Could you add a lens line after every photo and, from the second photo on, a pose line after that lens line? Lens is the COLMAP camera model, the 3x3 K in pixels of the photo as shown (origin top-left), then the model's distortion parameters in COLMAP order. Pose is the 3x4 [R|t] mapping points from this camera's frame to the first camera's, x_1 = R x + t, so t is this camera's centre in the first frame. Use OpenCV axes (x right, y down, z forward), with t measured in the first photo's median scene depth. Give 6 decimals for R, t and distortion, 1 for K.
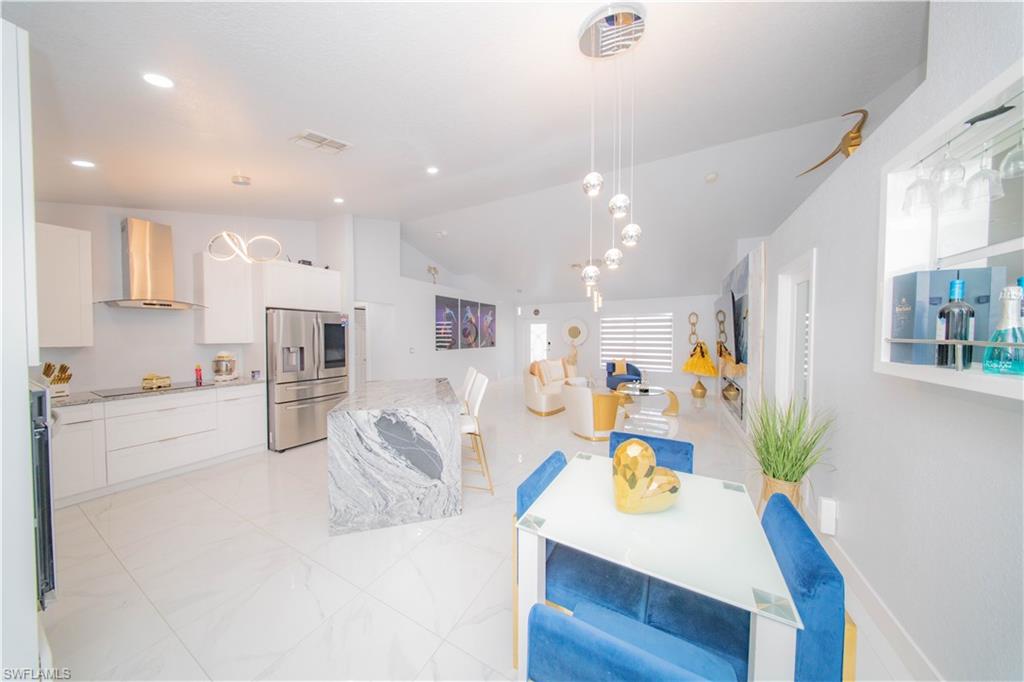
lens RADIAL K [[299.2, 0, 513.0], [0, 299.2, 341.9], [0, 0, 1]] dist [-0.001294, -0.001219]
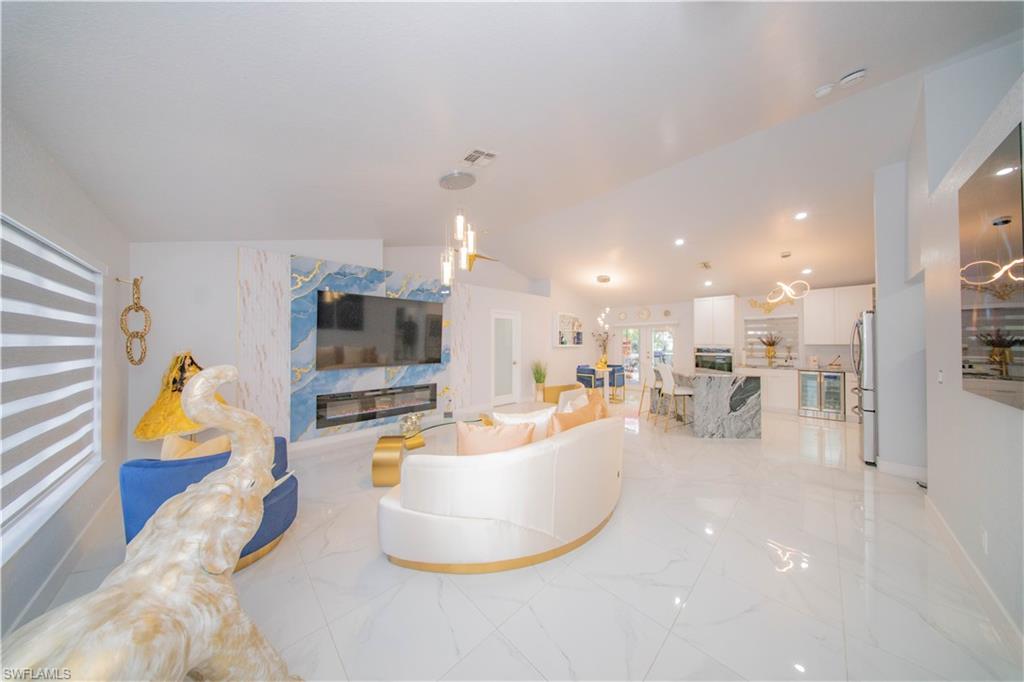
lens RADIAL K [[299.2, 0, 509.4], [0, 299.2, 338.8], [0, 0, 1]] dist [-0.001294, -0.001219]
pose [[-0.950610, 0.005038, 0.310348, 0.101002], [0.009084, 0.999892, 0.011595, -0.043518], [-0.310256, 0.013842, -0.950552, 2.327259]]
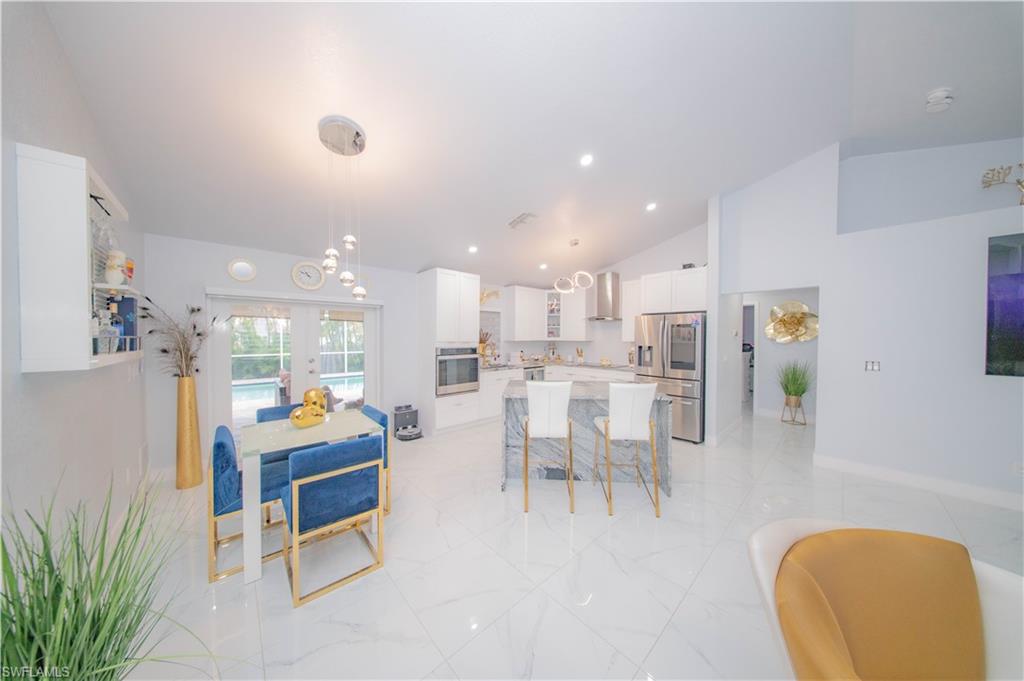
lens RADIAL K [[299.2, 0, 509.8], [0, 299.2, 341.4], [0, 0, 1]] dist [-0.001294, -0.001219]
pose [[-0.338548, 0.014988, -0.940830, 0.557867], [-0.024495, 0.999394, 0.024735, -0.017032], [0.940630, 0.031419, -0.337976, 0.883845]]
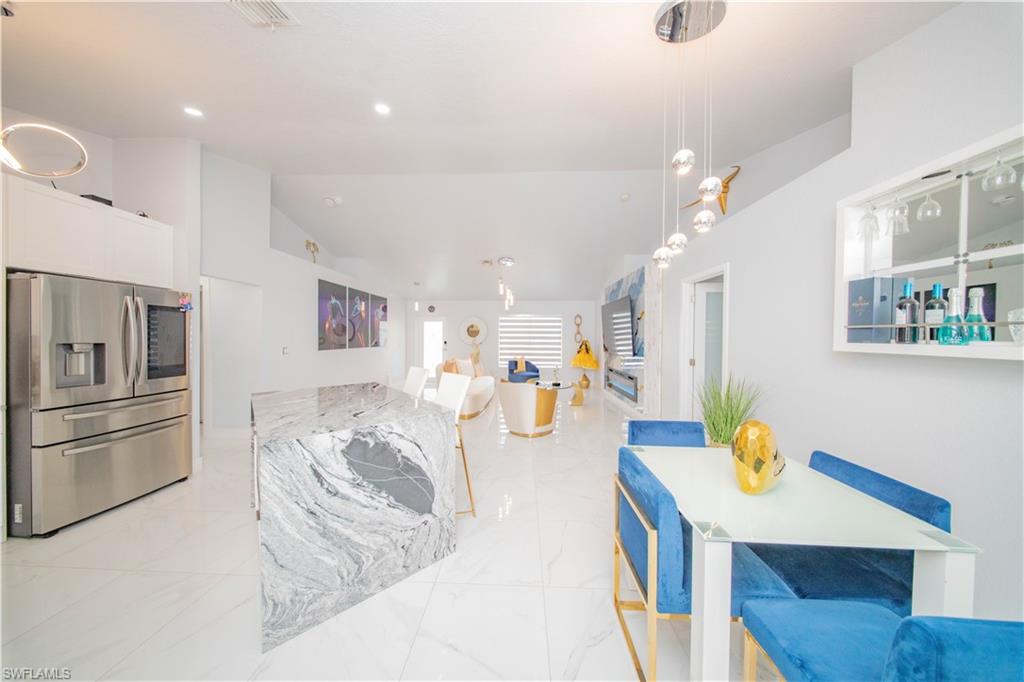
lens RADIAL K [[299.2, 0, 512.4], [0, 299.2, 340.0], [0, 0, 1]] dist [-0.001294, -0.001219]
pose [[0.901314, 0.001145, 0.433164, -0.238871], [0.004338, 0.999922, -0.011671, 0.021209], [-0.433144, 0.012398, 0.901239, 0.139594]]
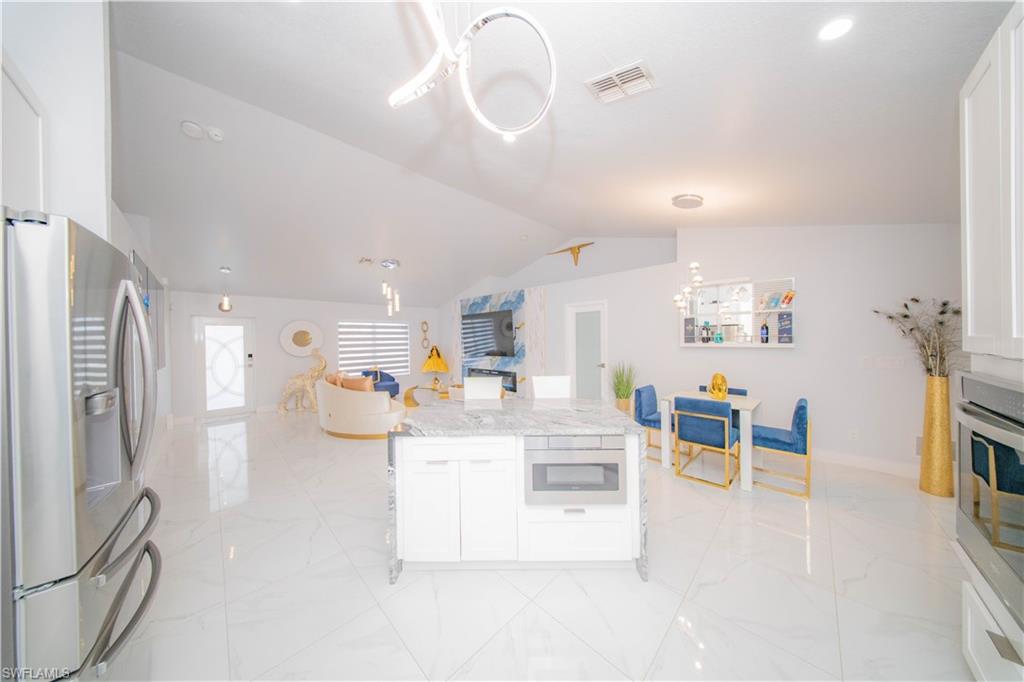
lens RADIAL K [[299.2, 0, 511.1], [0, 299.2, 339.3], [0, 0, 1]] dist [-0.001294, -0.001219]
pose [[0.295028, -0.005411, 0.955473, -0.844256], [0.039474, 0.999199, -0.006530, -0.010154], [-0.954673, 0.039642, 0.295005, 0.616793]]
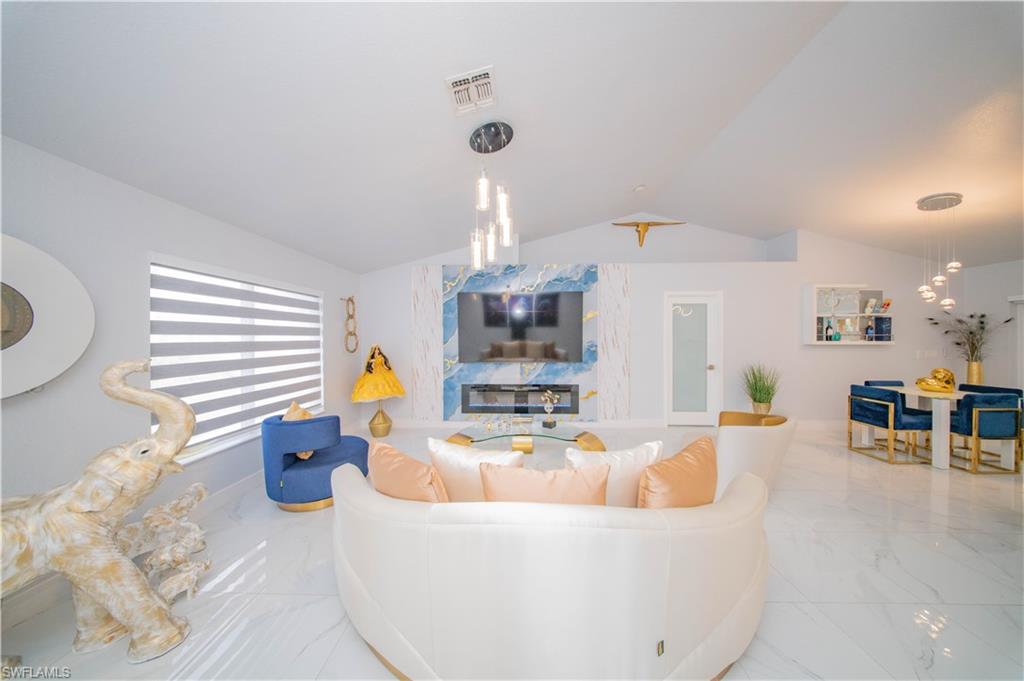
lens RADIAL K [[299.2, 0, 509.8], [0, 299.2, 341.0], [0, 0, 1]] dist [-0.001294, -0.001219]
pose [[-0.442947, -0.007526, 0.896516, -0.101227], [0.026473, 0.999419, 0.021470, -0.033609], [-0.896157, 0.033243, -0.442491, 1.893032]]
